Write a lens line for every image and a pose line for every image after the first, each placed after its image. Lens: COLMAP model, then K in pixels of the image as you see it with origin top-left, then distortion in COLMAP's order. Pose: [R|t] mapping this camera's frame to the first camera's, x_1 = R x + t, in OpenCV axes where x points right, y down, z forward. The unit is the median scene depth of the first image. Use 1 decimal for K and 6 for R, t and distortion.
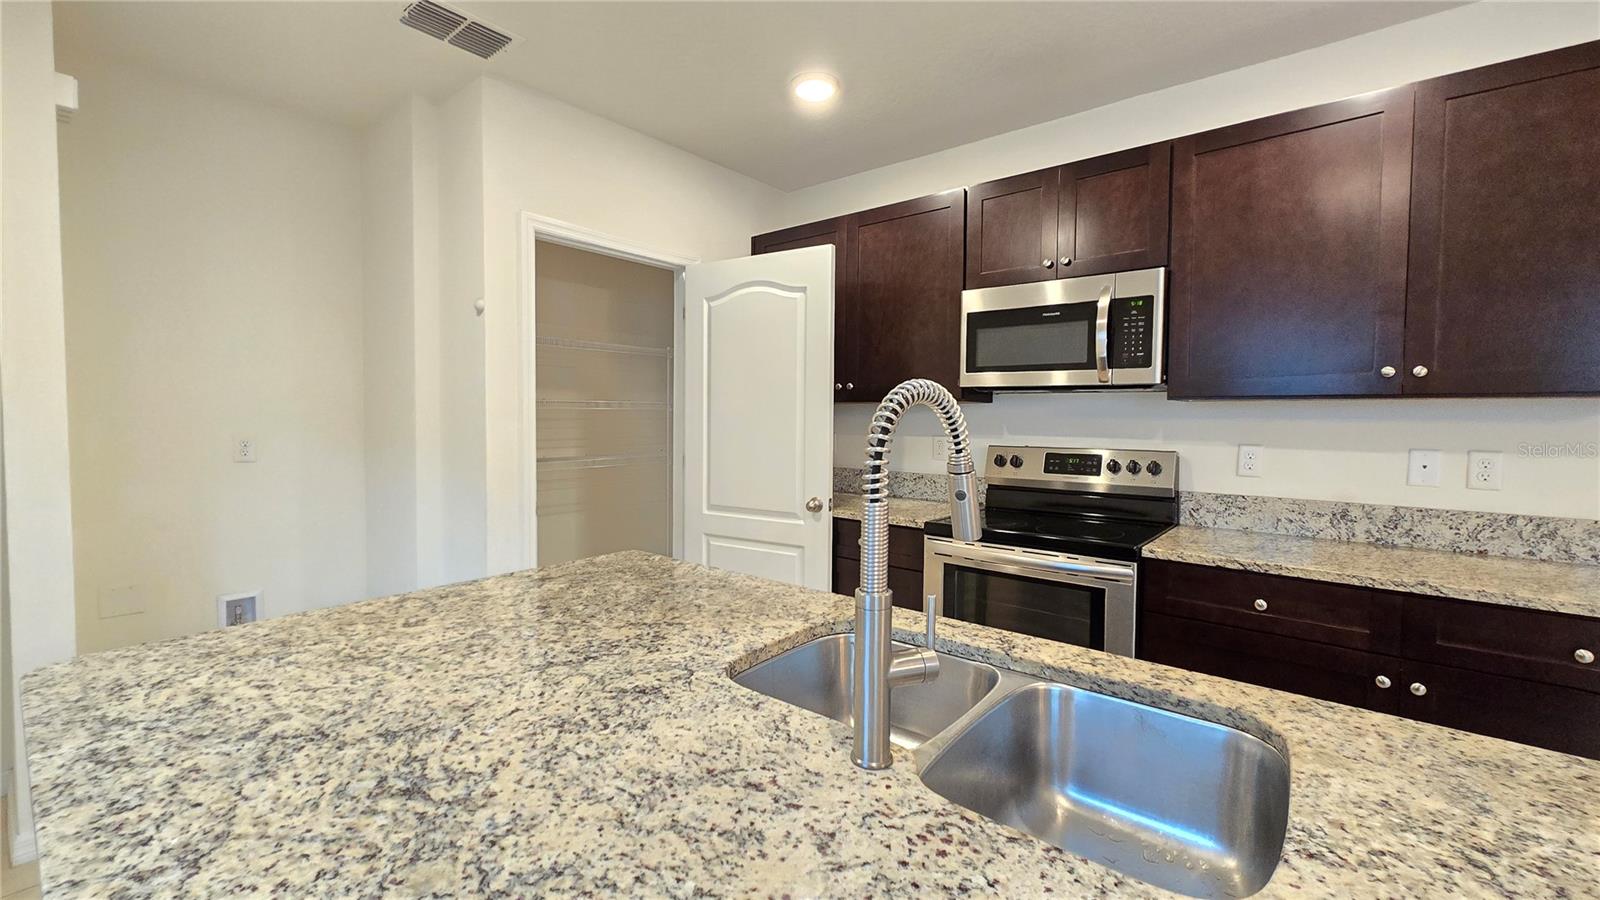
lens RADIAL K [[657.2, 0, 792.8], [0, 657.2, 441.9], [0, 0, 1]] dist [0.007028, -0.000030]
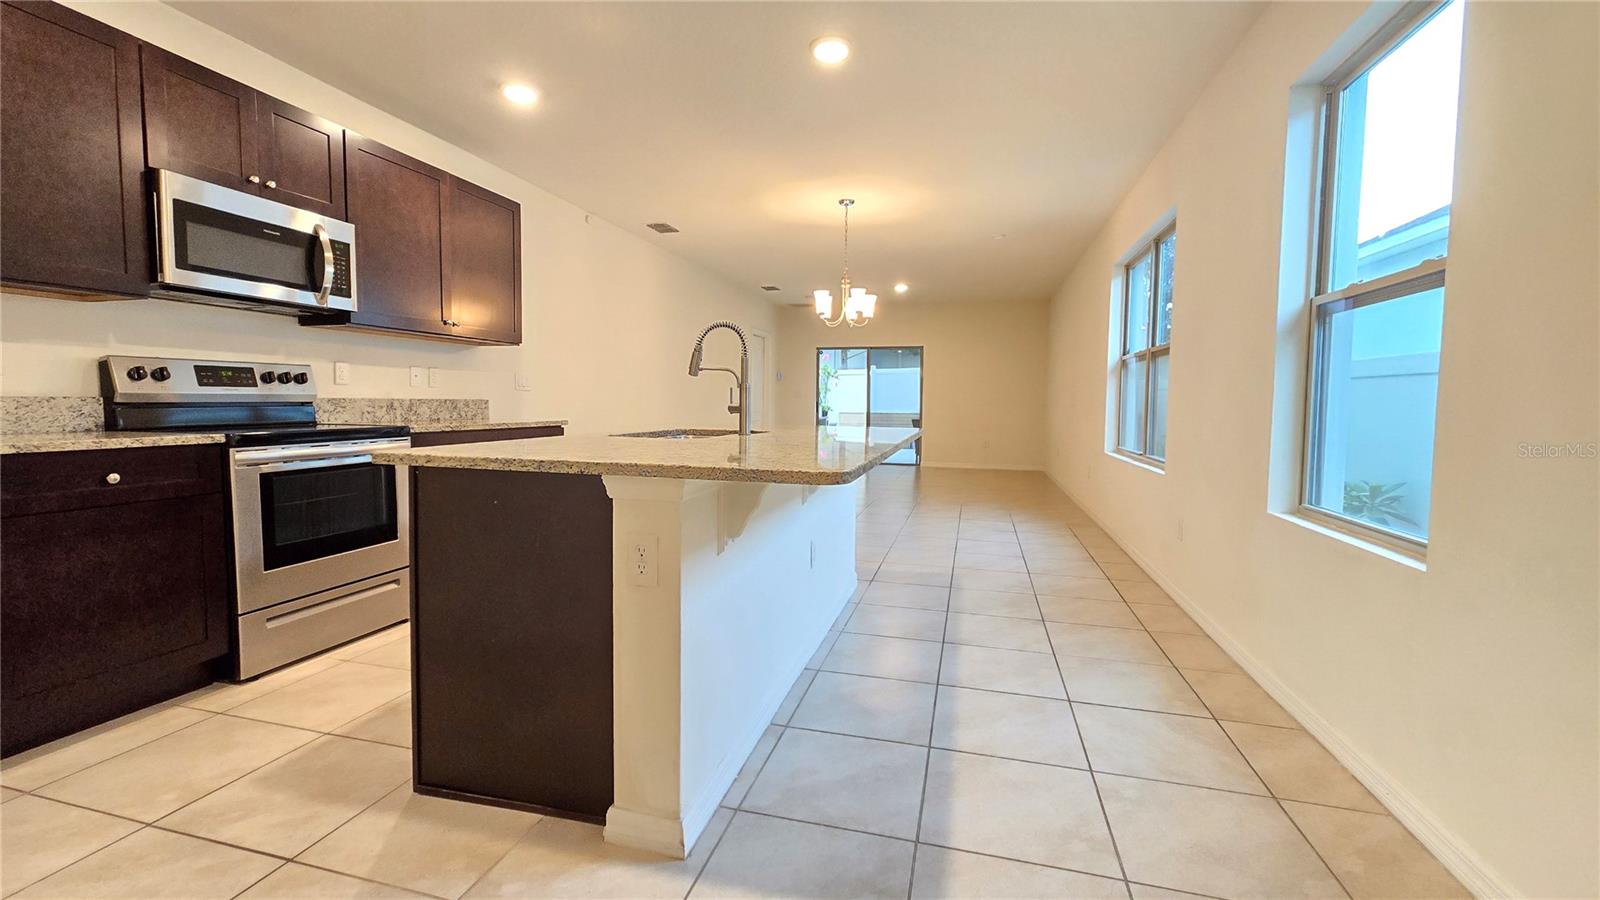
lens RADIAL K [[657.2, 0, 792.8], [0, 657.2, 441.9], [0, 0, 1]] dist [0.007028, -0.000030]
pose [[-0.403935, -0.069342, 0.912156, -0.964421], [0.023300, 0.996020, 0.086035, 0.074338], [-0.914491, 0.056006, -0.400711, 0.681537]]
